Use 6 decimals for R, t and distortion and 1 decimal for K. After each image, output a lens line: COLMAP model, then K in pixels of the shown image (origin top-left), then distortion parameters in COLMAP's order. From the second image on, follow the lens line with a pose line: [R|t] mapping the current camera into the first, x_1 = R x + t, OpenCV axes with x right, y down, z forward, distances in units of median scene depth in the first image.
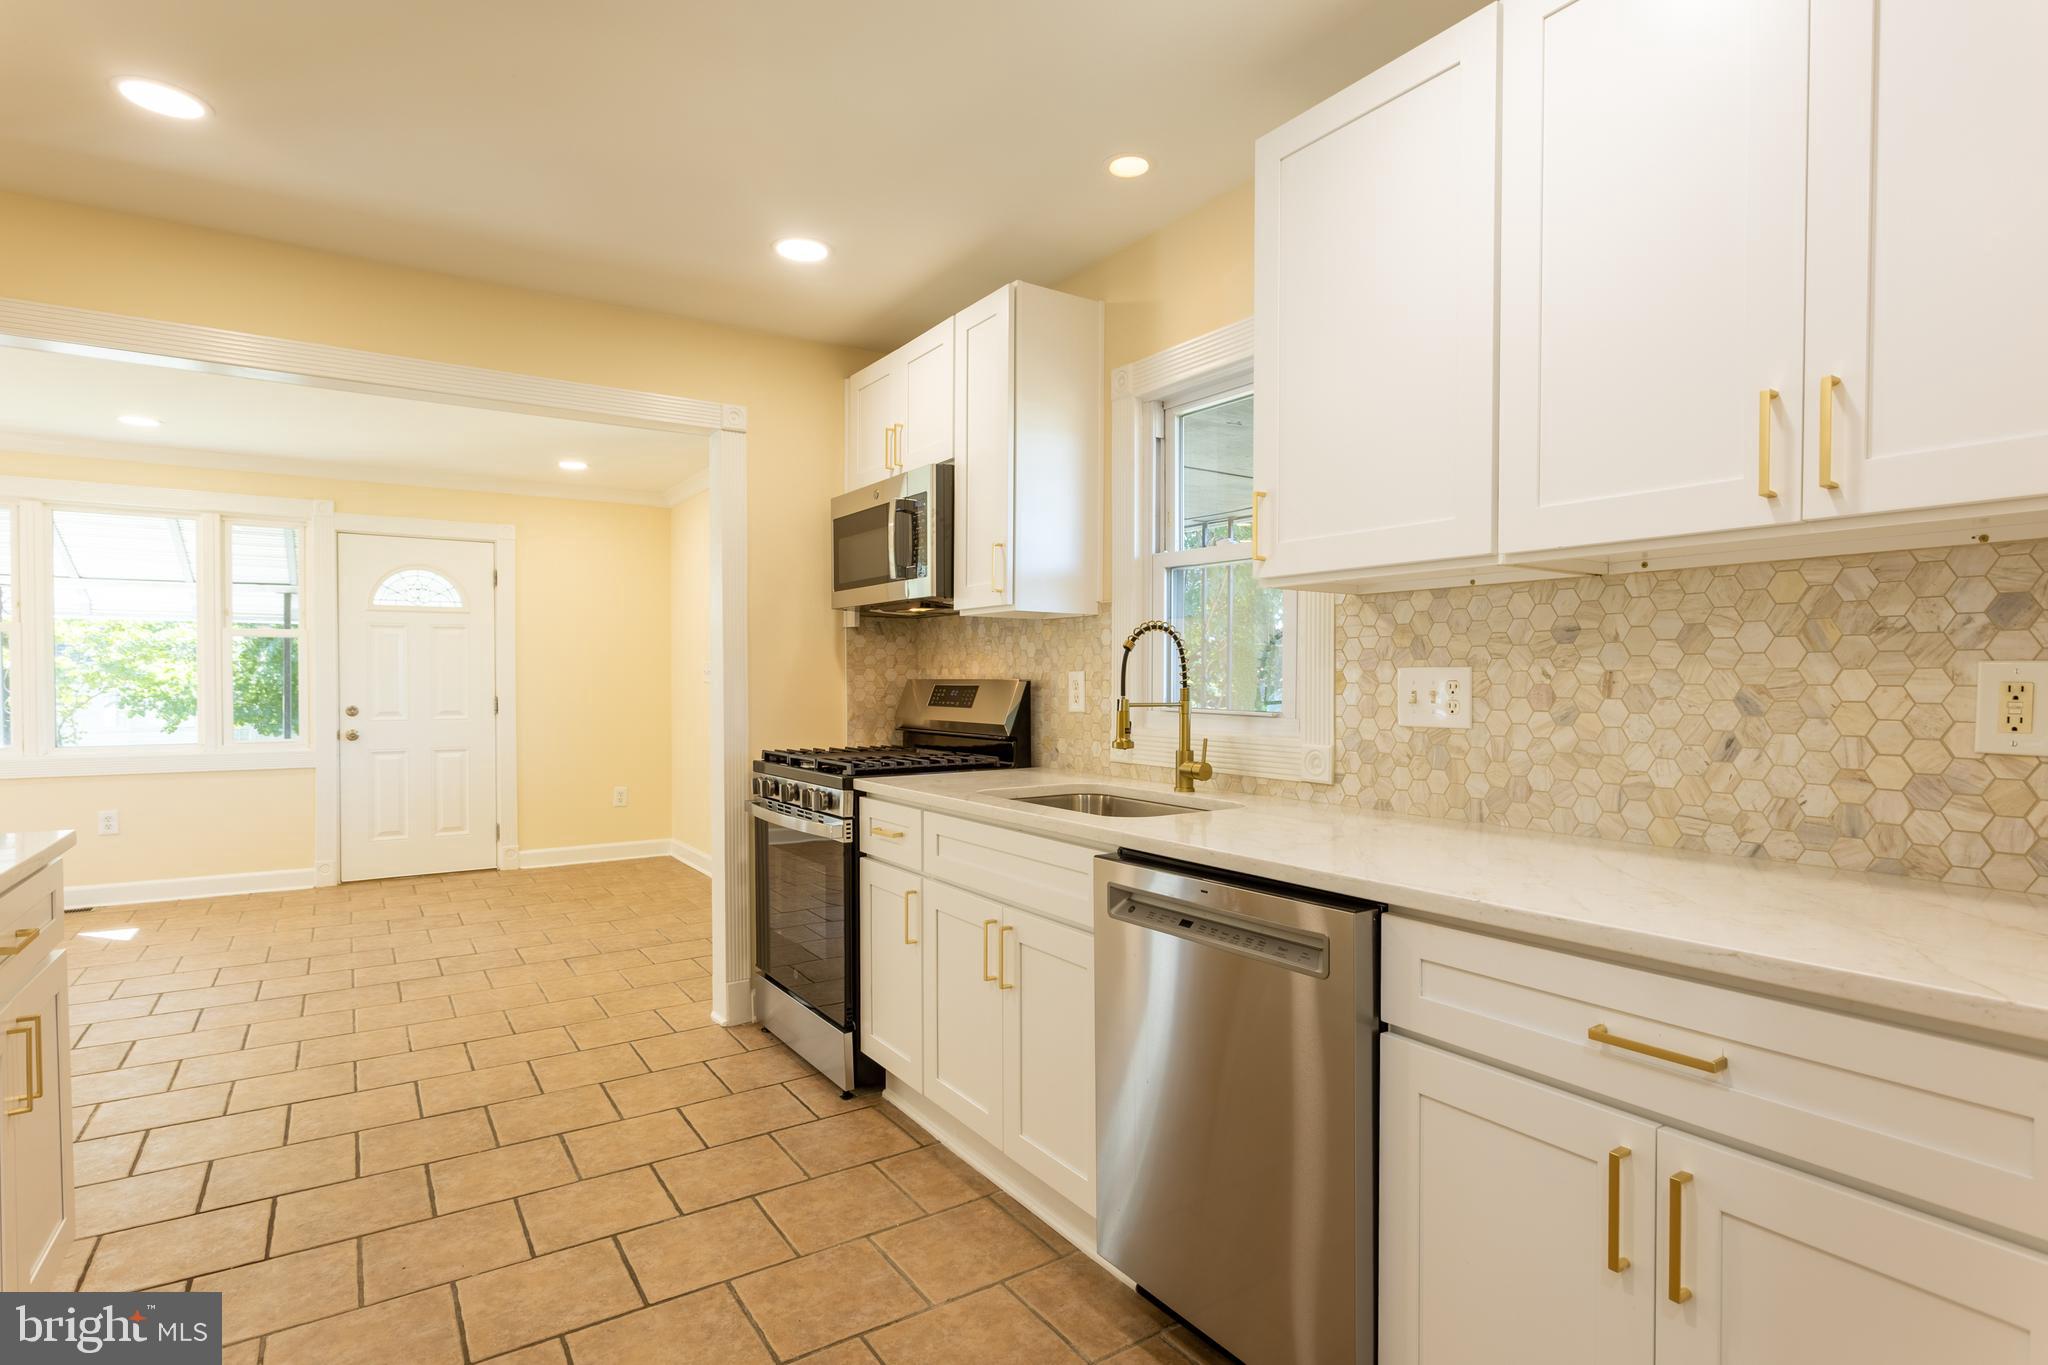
lens RADIAL K [[1034.3, 0, 1035.4], [0, 1034.3, 692.9], [0, 0, 1]] dist [-0.005358, 0.002306]
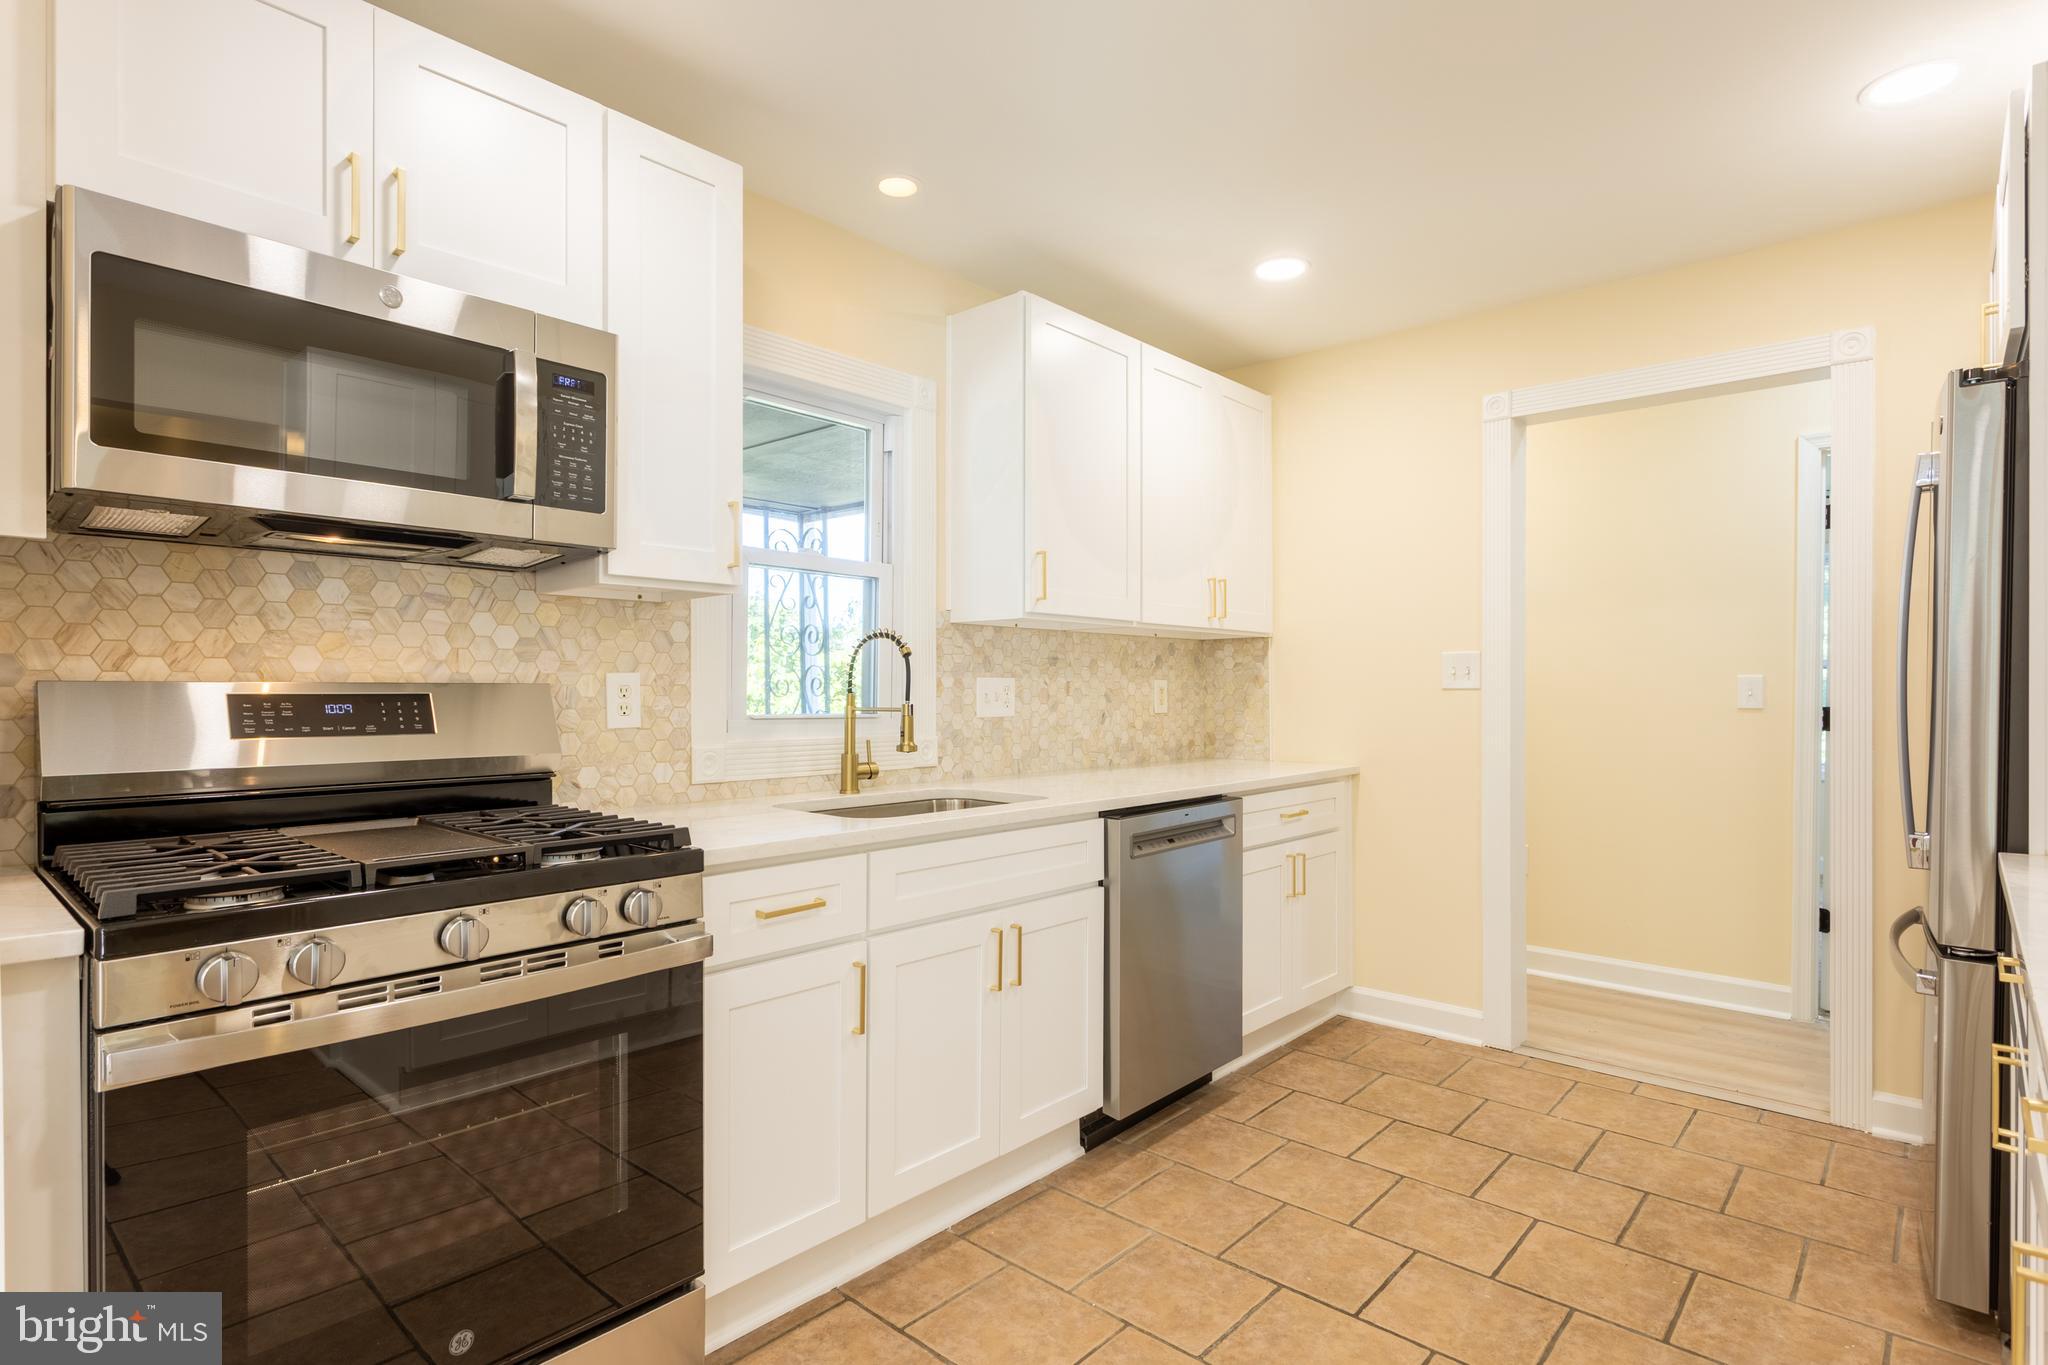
lens RADIAL K [[1034.3, 0, 1028.6], [0, 1034.3, 689.0], [0, 0, 1]] dist [-0.005358, 0.002306]
pose [[-0.247327, -0.003804, 0.968925, -1.070440], [0.008655, 0.999944, 0.006135, -0.016501], [-0.968893, 0.009904, -0.247280, 1.290033]]
